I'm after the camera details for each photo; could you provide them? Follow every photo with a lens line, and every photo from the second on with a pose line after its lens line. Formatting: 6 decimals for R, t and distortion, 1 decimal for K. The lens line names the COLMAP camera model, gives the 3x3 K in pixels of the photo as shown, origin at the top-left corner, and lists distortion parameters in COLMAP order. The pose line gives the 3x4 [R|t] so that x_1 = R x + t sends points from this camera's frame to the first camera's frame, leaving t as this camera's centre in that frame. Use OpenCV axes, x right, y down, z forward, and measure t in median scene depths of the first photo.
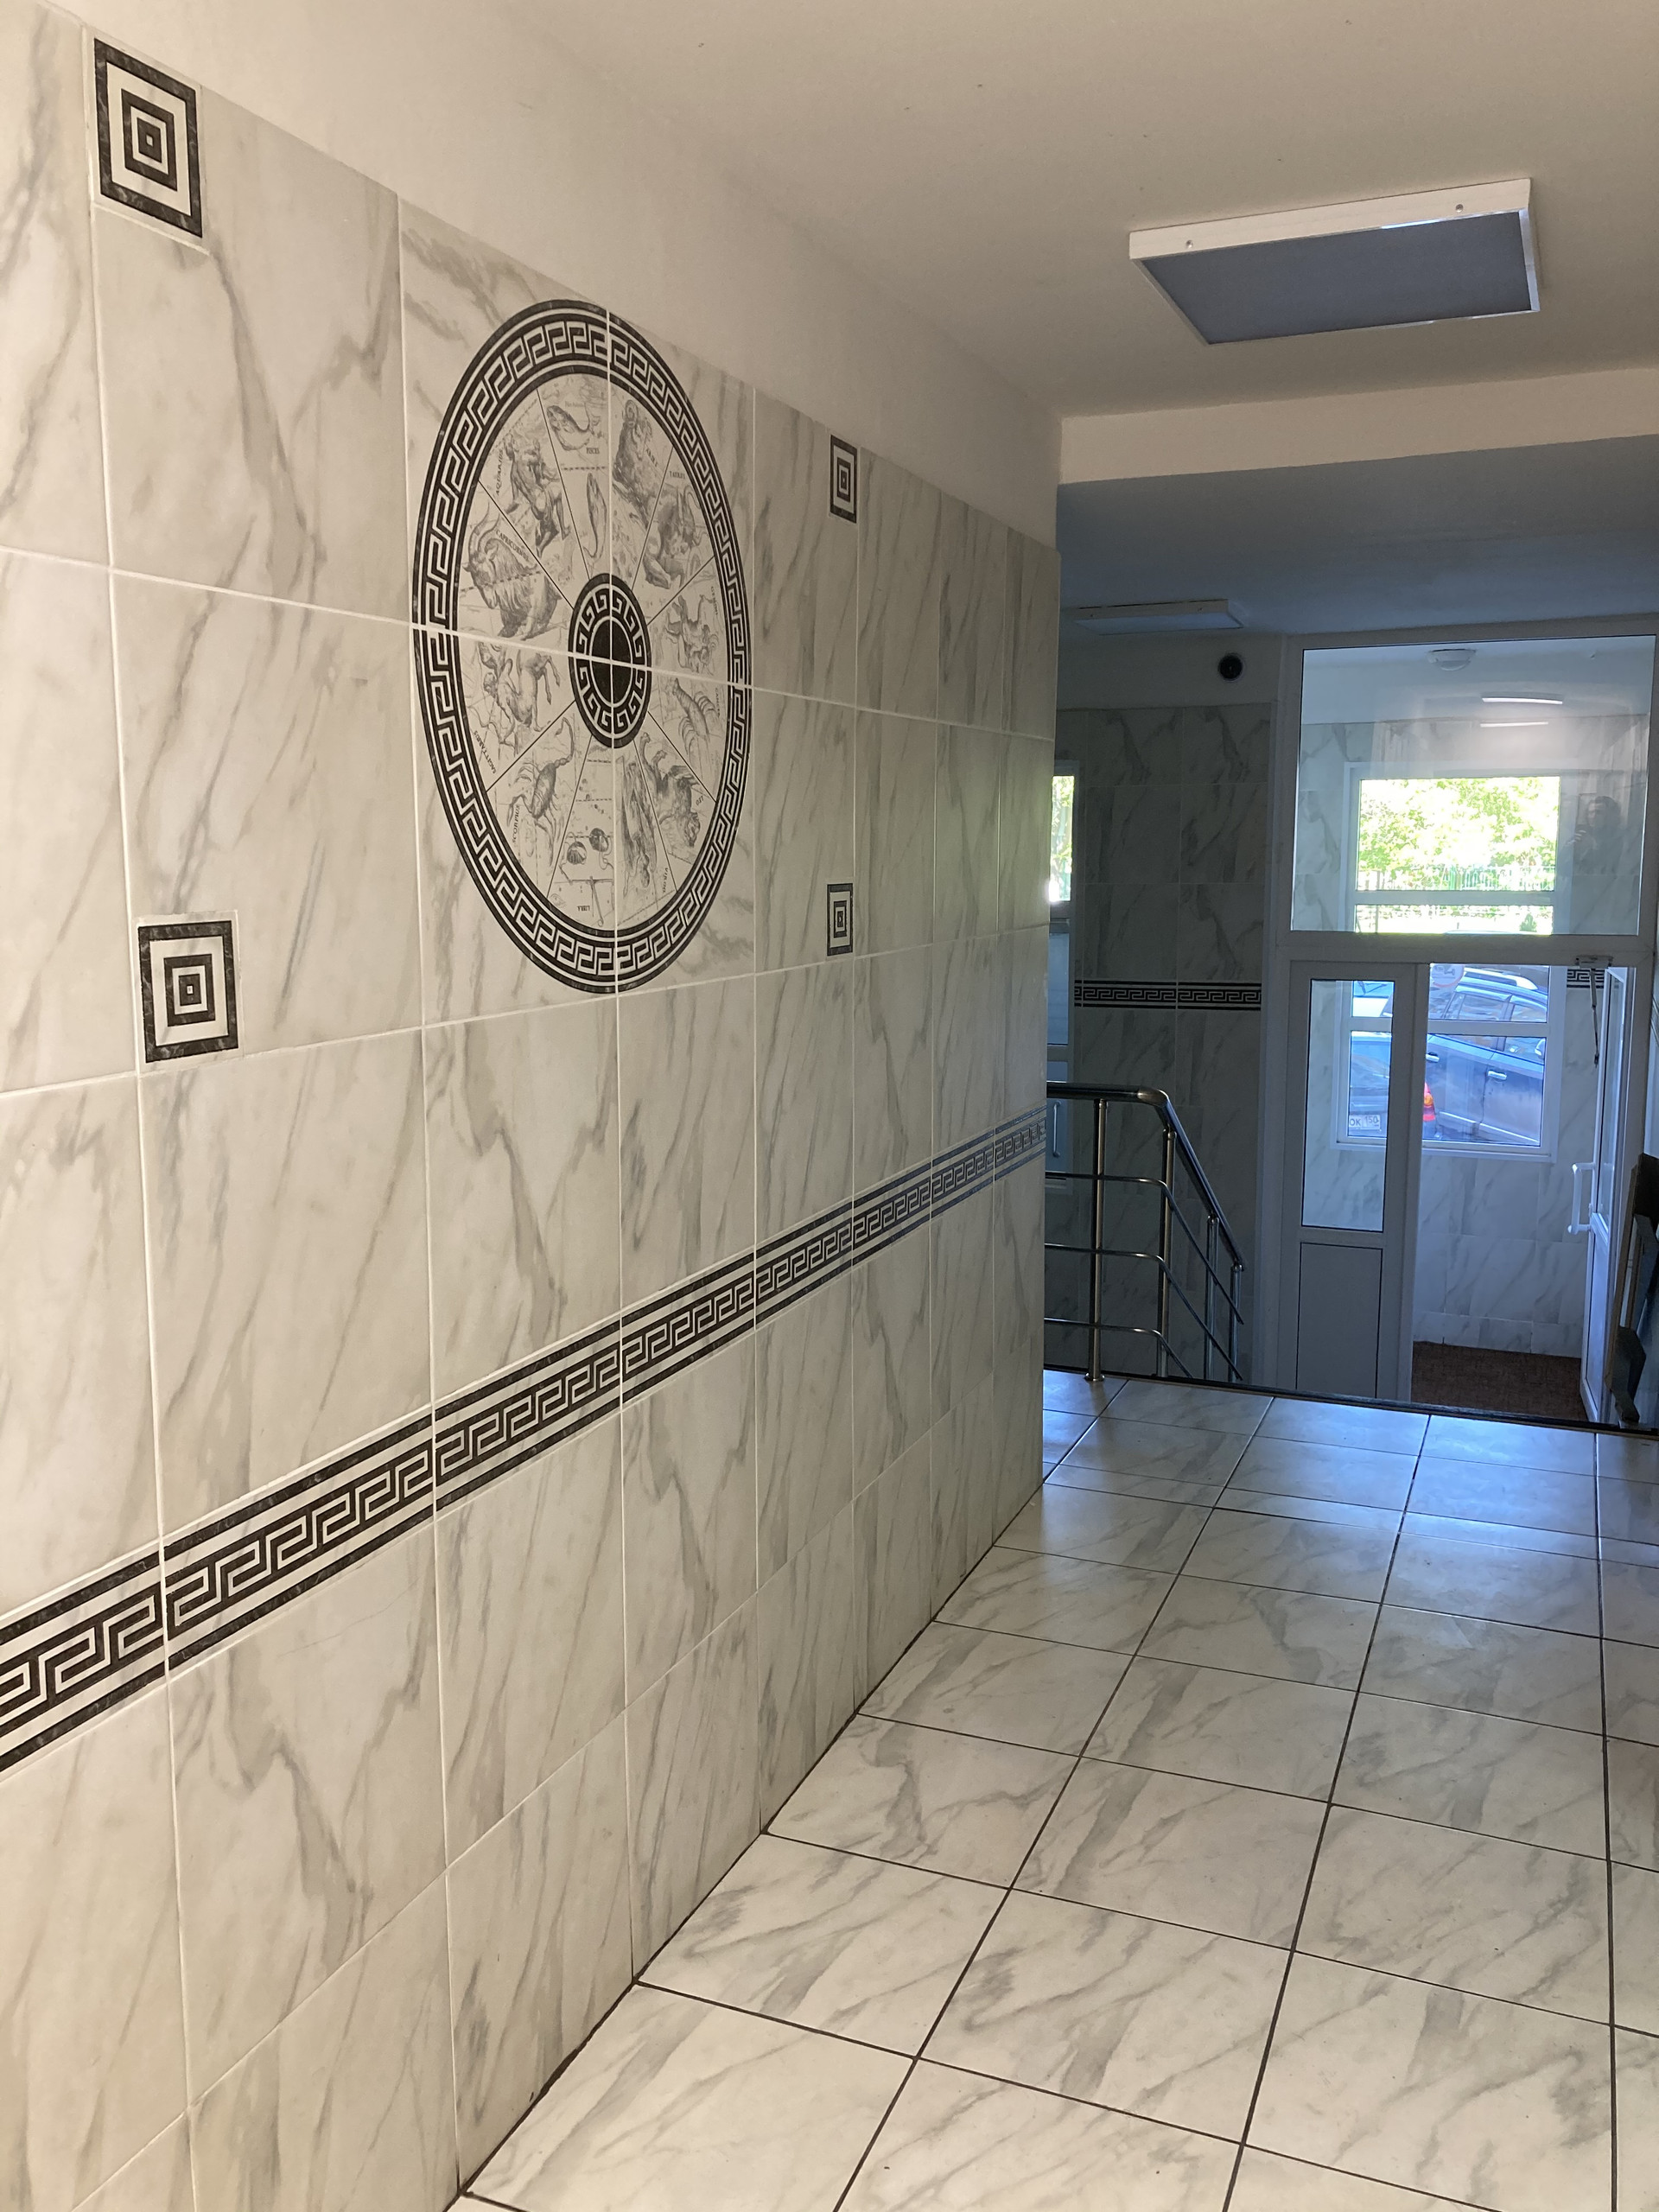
lens RADIAL K [[1819.9, 0, 825.7], [0, 1819.9, 1109.4], [0, 0, 1]] dist [0.011619, -0.004375]
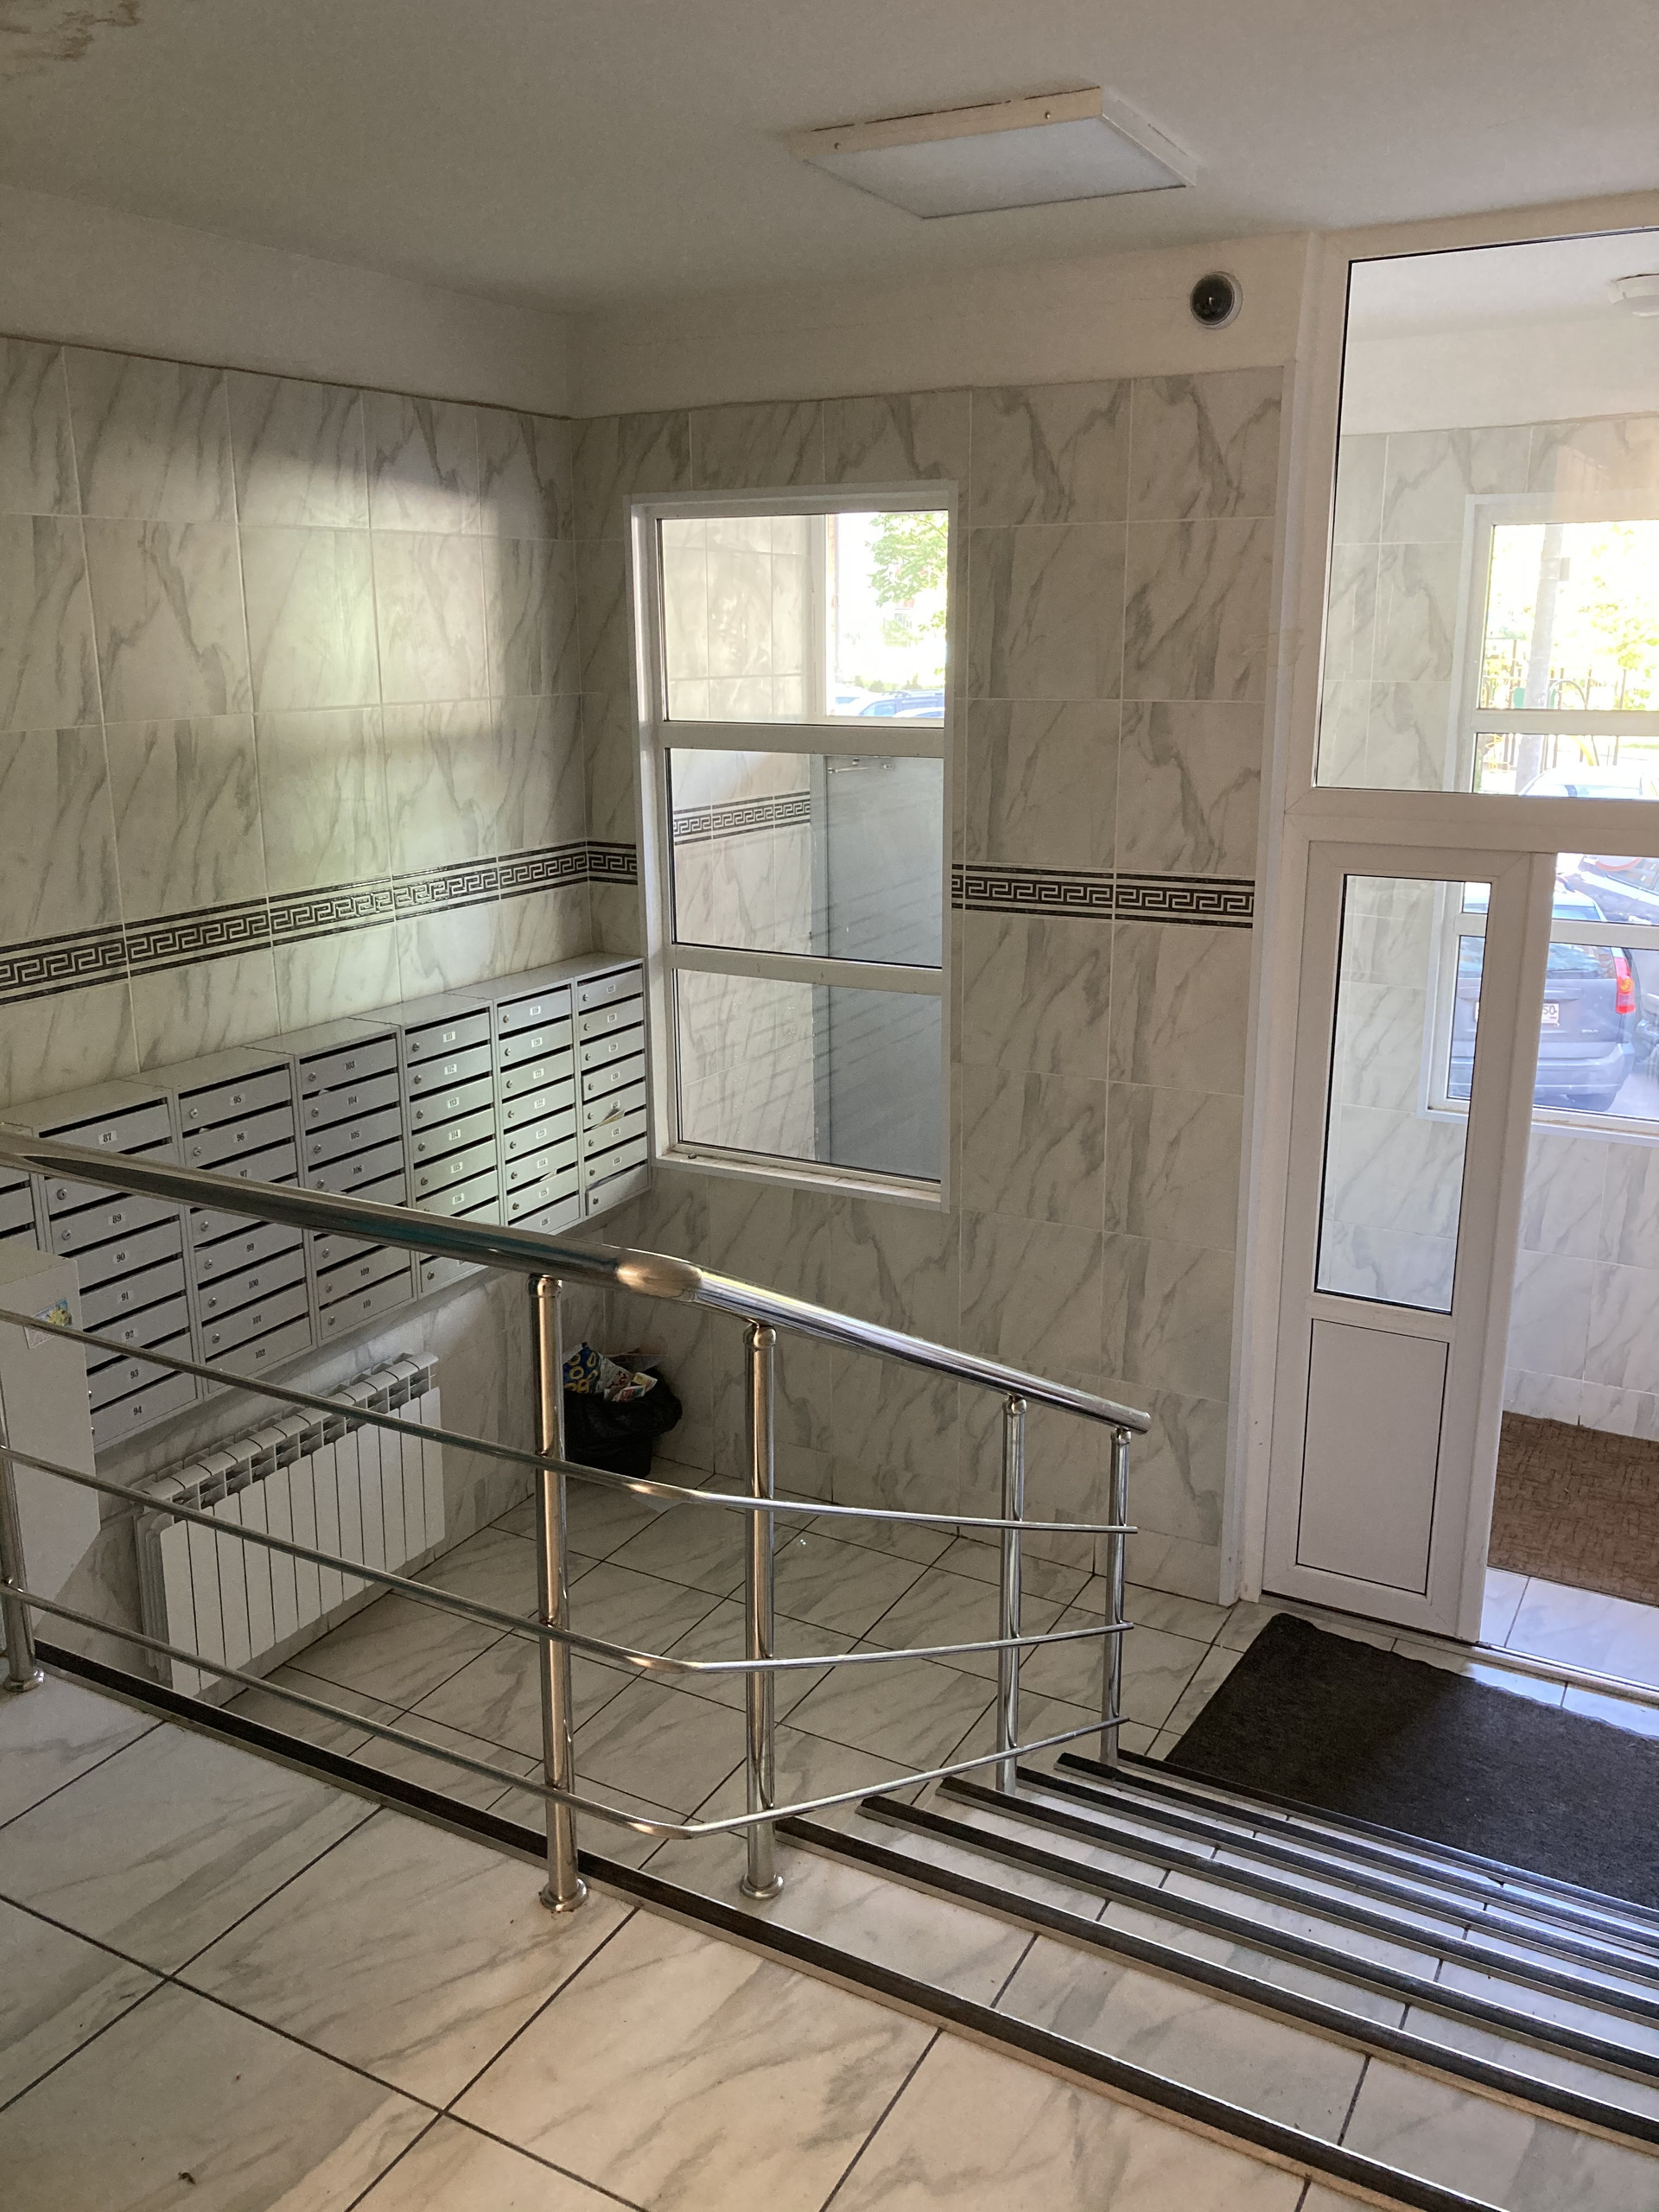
lens RADIAL K [[1819.9, 0, 830.6], [0, 1819.9, 1106.7], [0, 0, 1]] dist [0.011619, -0.004375]
pose [[0.993333, 0.032099, -0.110724, 0.171523], [-0.020103, 0.993969, 0.107806, -0.057059], [0.113516, -0.104862, 0.987987, 0.410312]]
